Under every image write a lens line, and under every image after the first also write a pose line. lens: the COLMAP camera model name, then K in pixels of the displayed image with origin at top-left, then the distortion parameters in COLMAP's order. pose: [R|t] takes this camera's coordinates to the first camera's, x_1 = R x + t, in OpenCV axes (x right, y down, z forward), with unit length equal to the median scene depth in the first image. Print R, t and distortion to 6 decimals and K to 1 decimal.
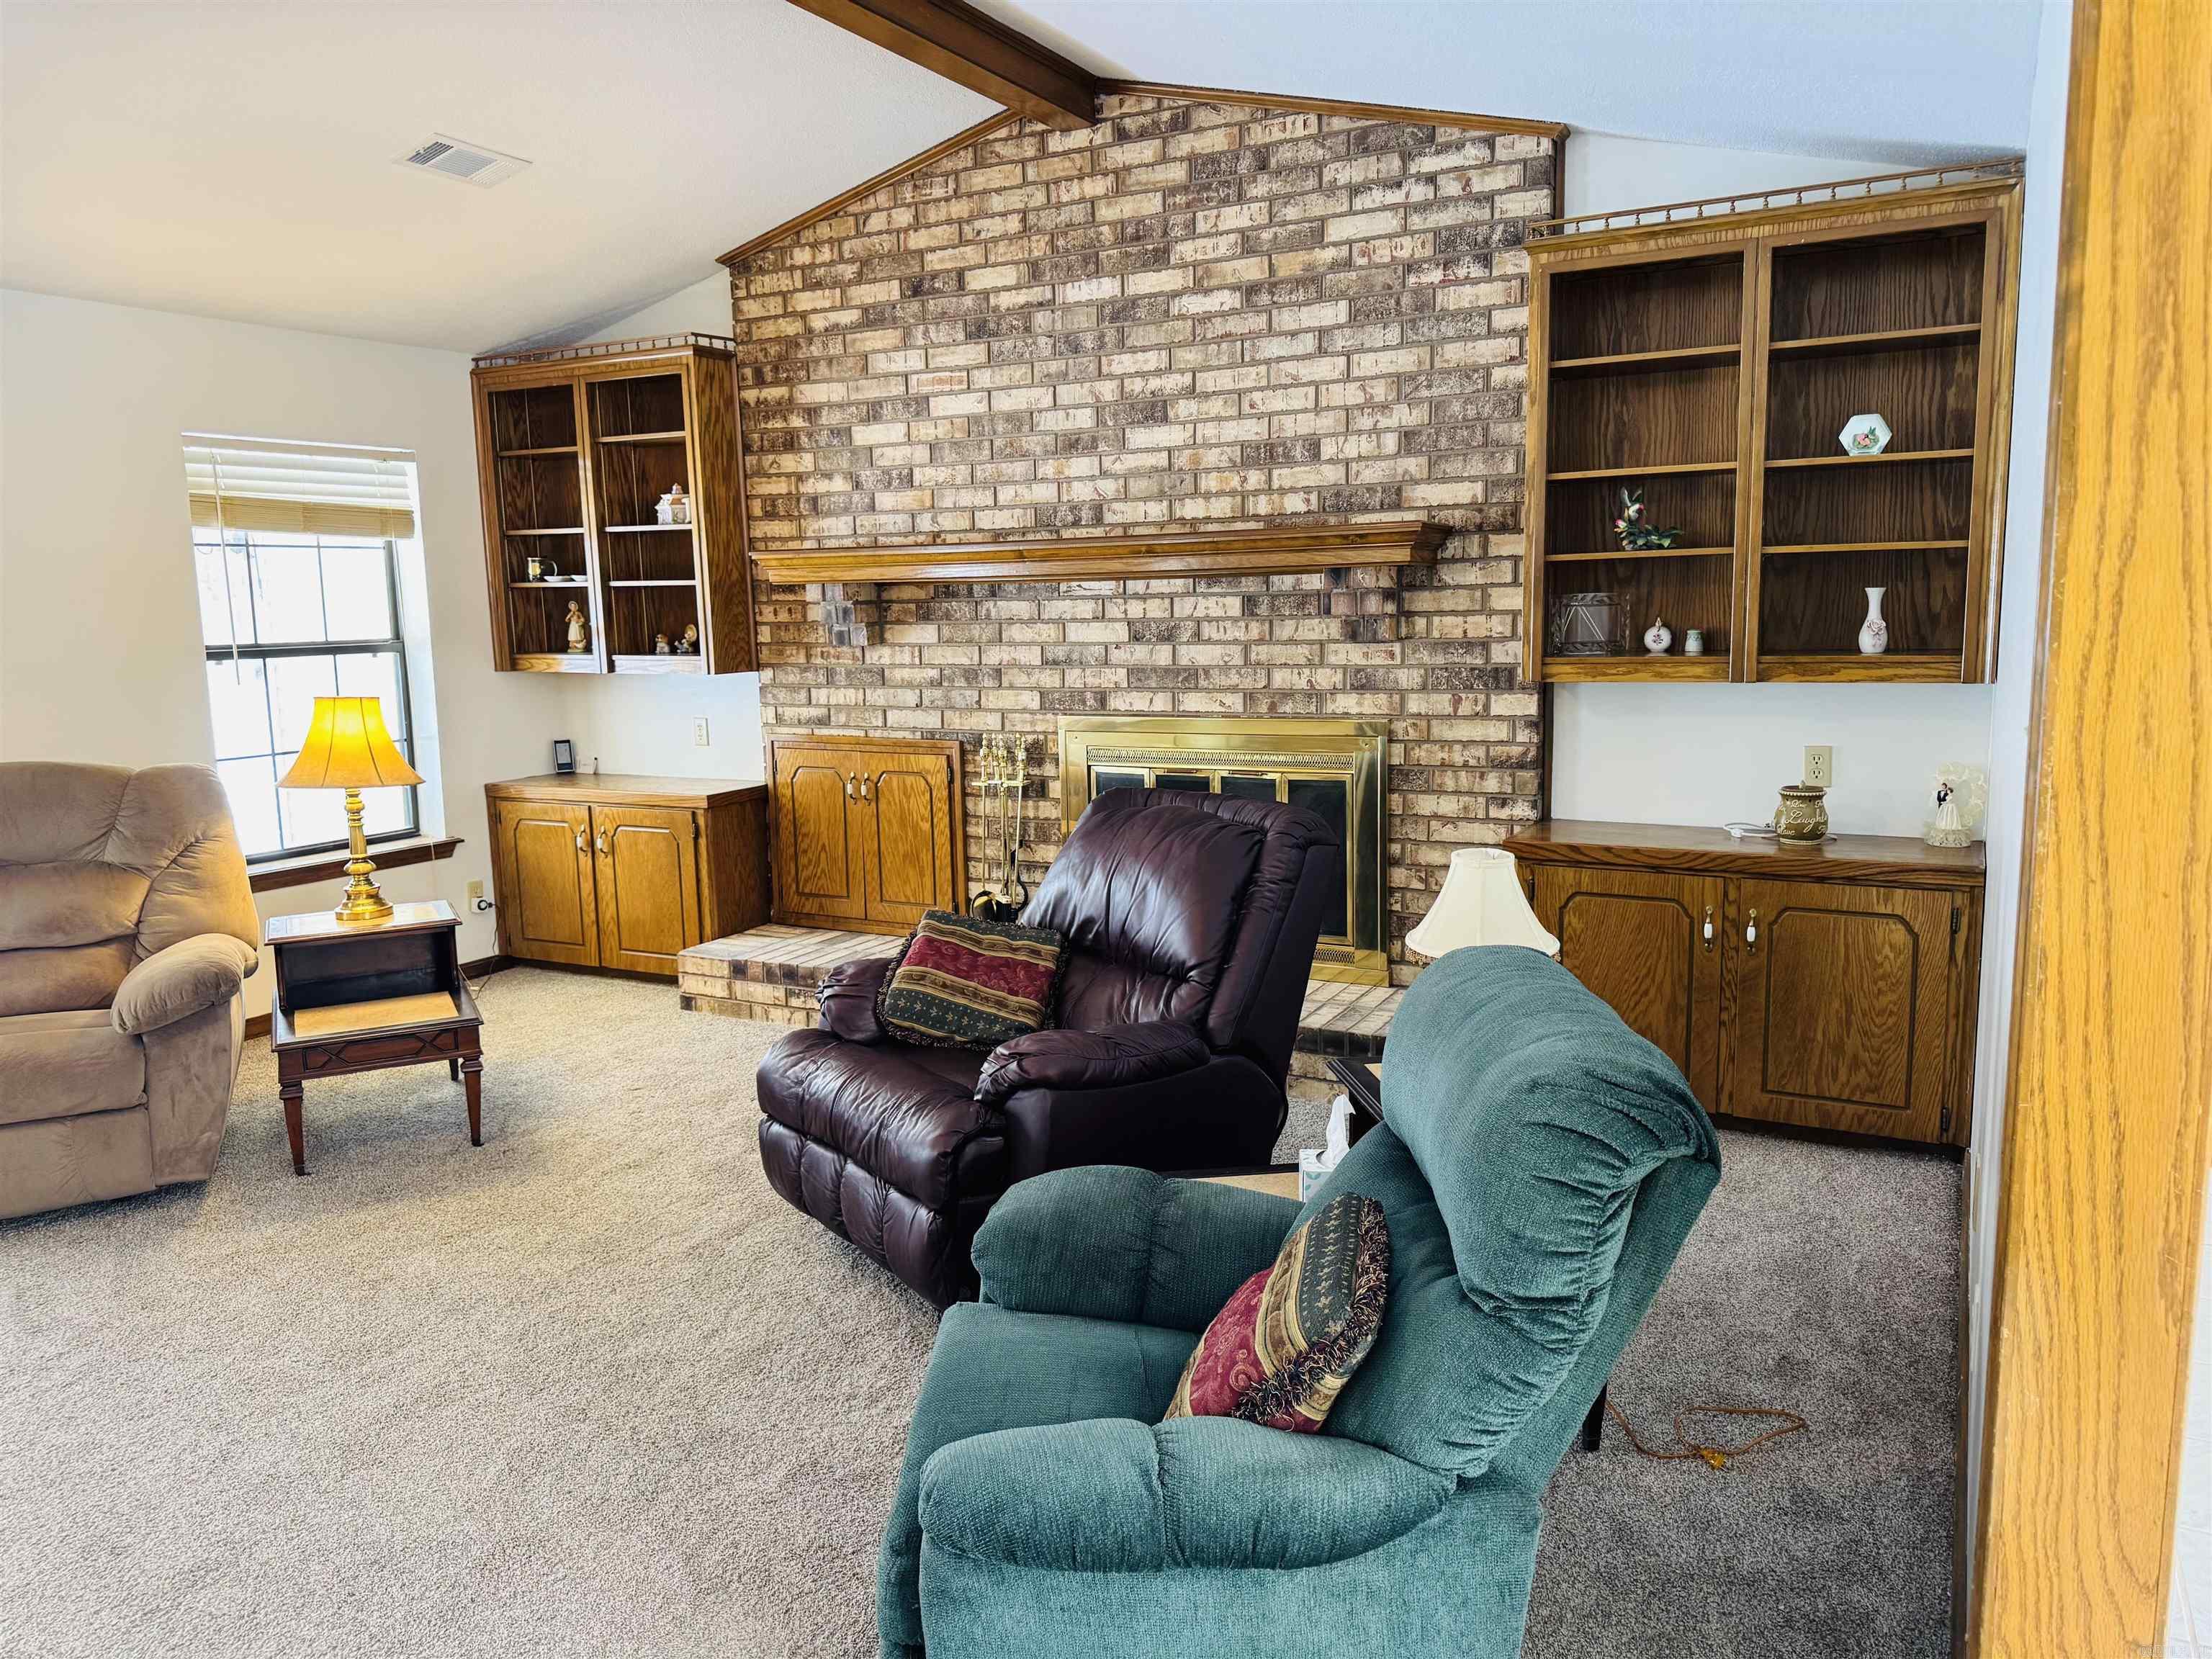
lens RADIAL K [[1576.6, 0, 1093.5], [0, 1576.6, 835.6], [0, 0, 1]] dist [0.070662, -0.023457]
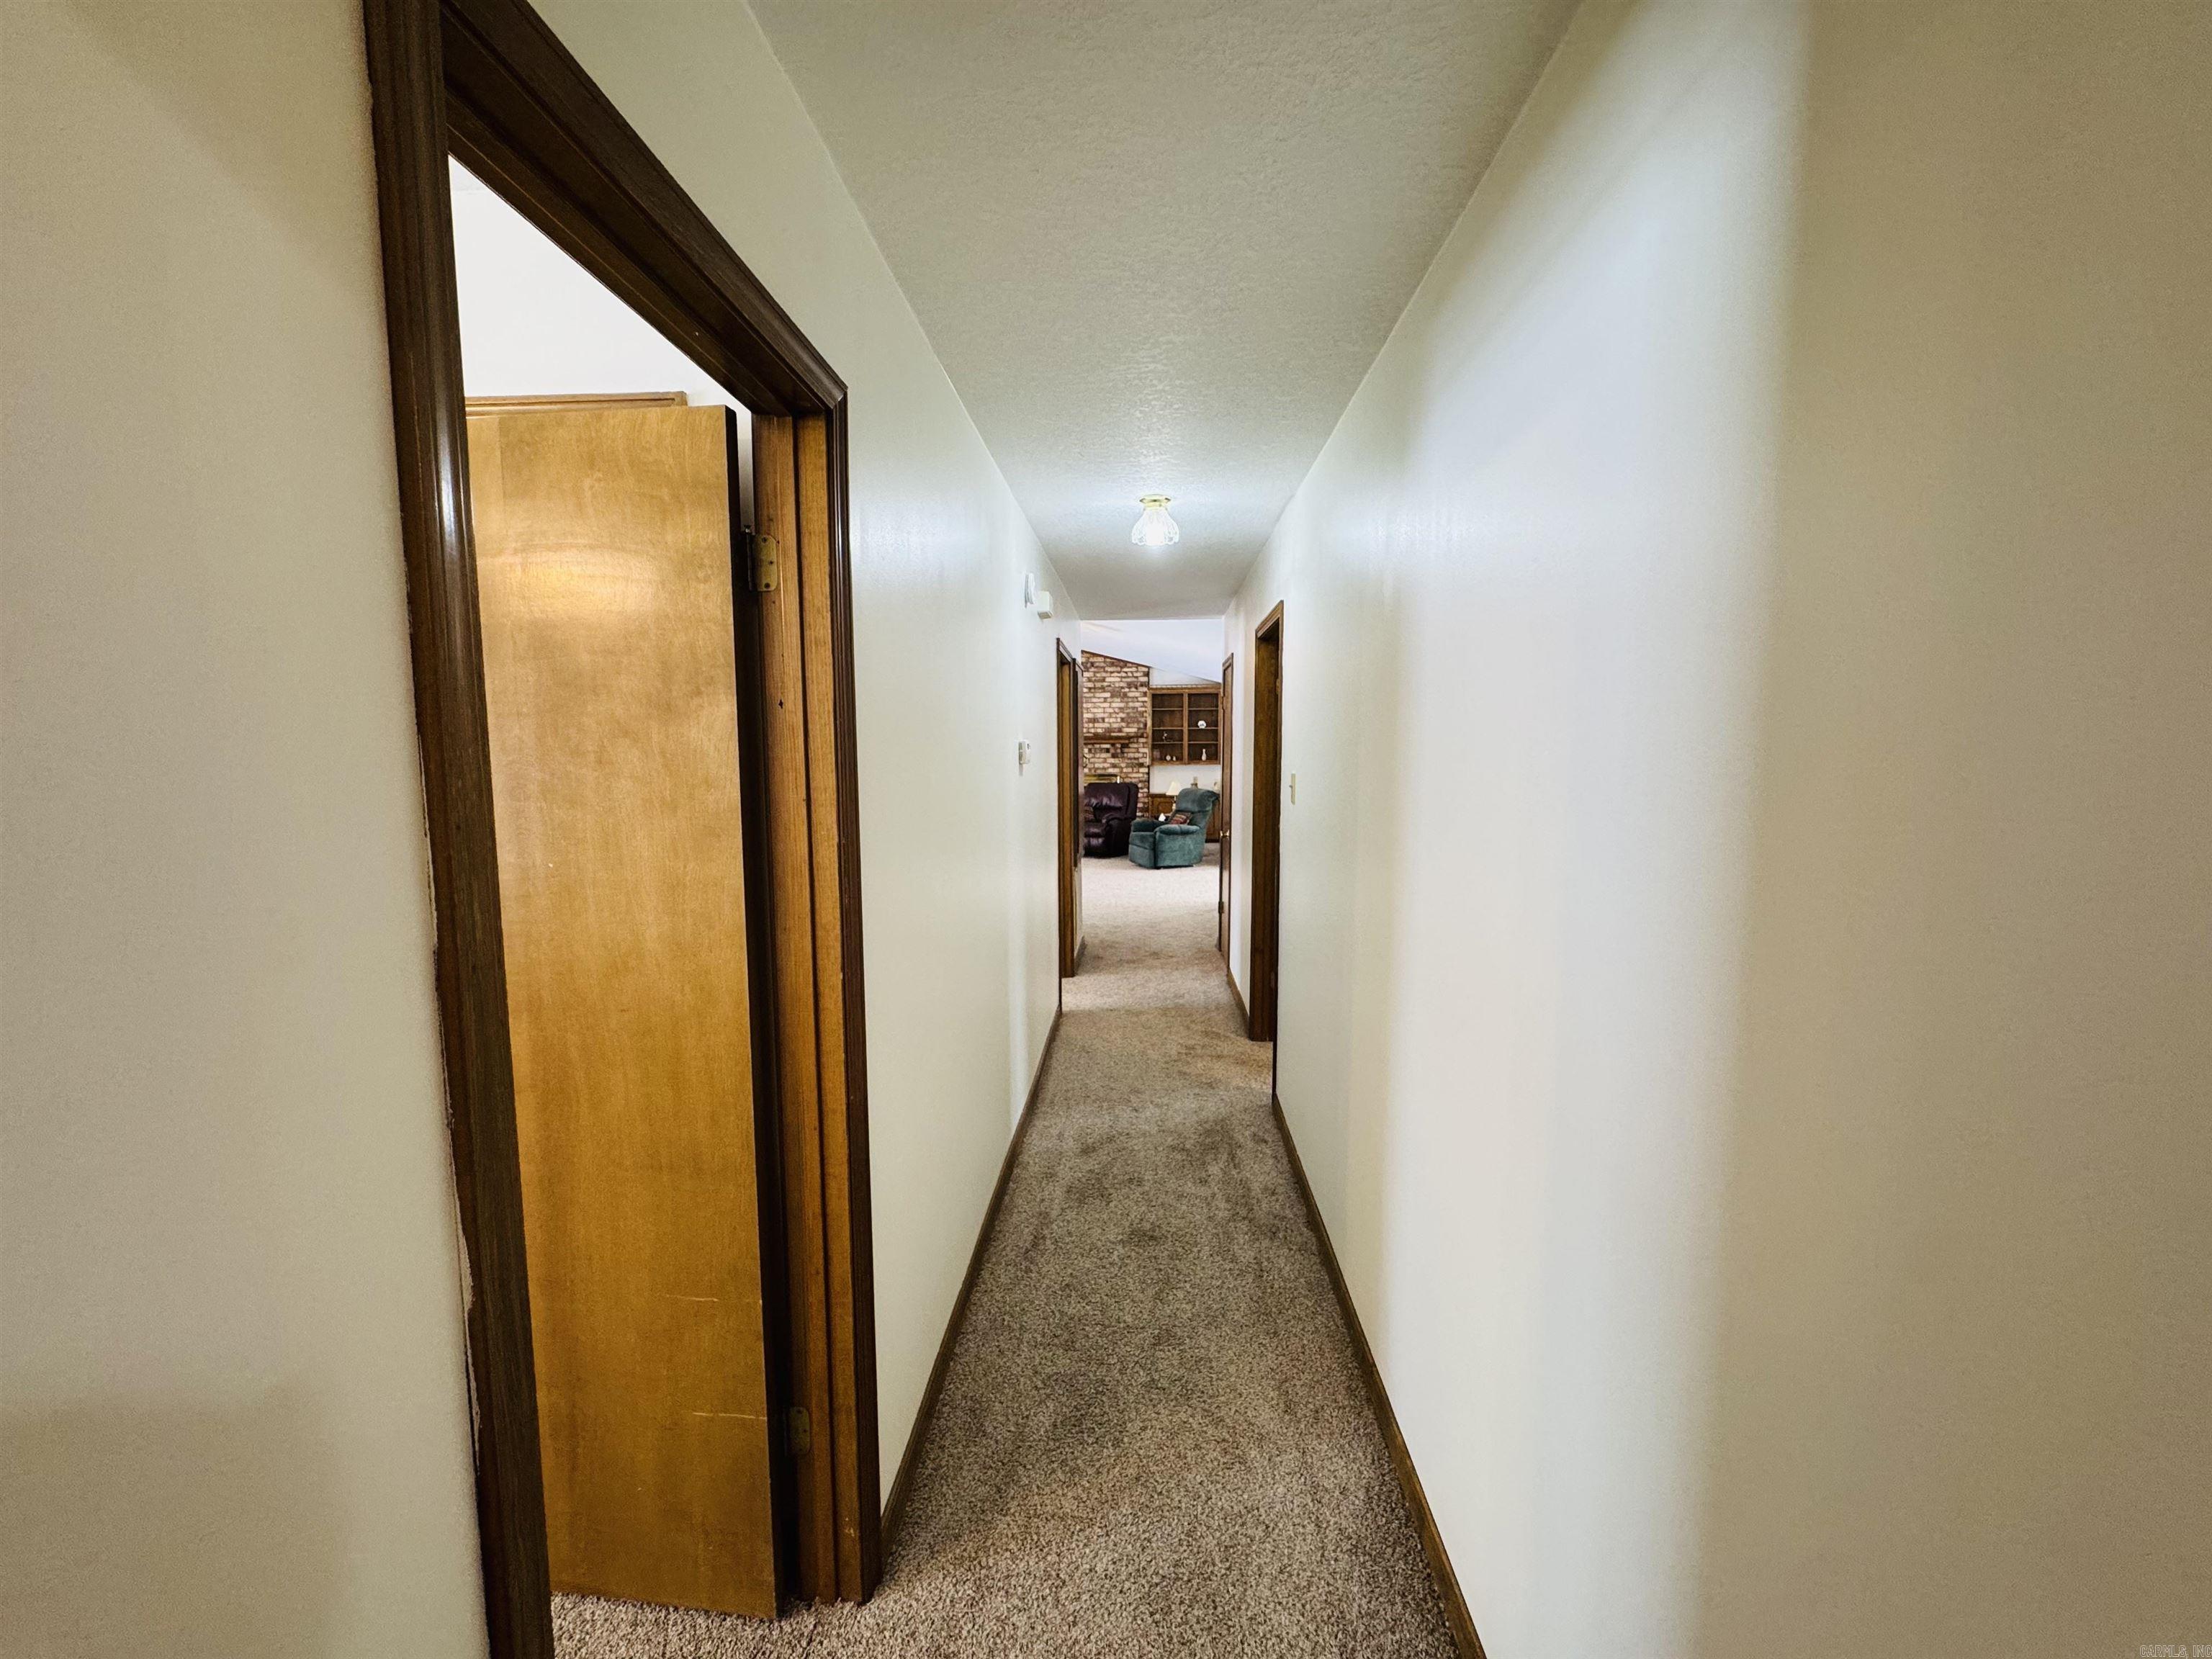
lens RADIAL K [[886.2, 0, 1101.7], [0, 886.2, 826.8], [0, 0, 1]] dist [-0.002120, 0.000391]
pose [[0.884923, -0.029345, 0.464813, -1.159615], [0.058003, 0.997187, -0.047472, 0.222870], [-0.462112, 0.068970, 0.884136, -1.432866]]
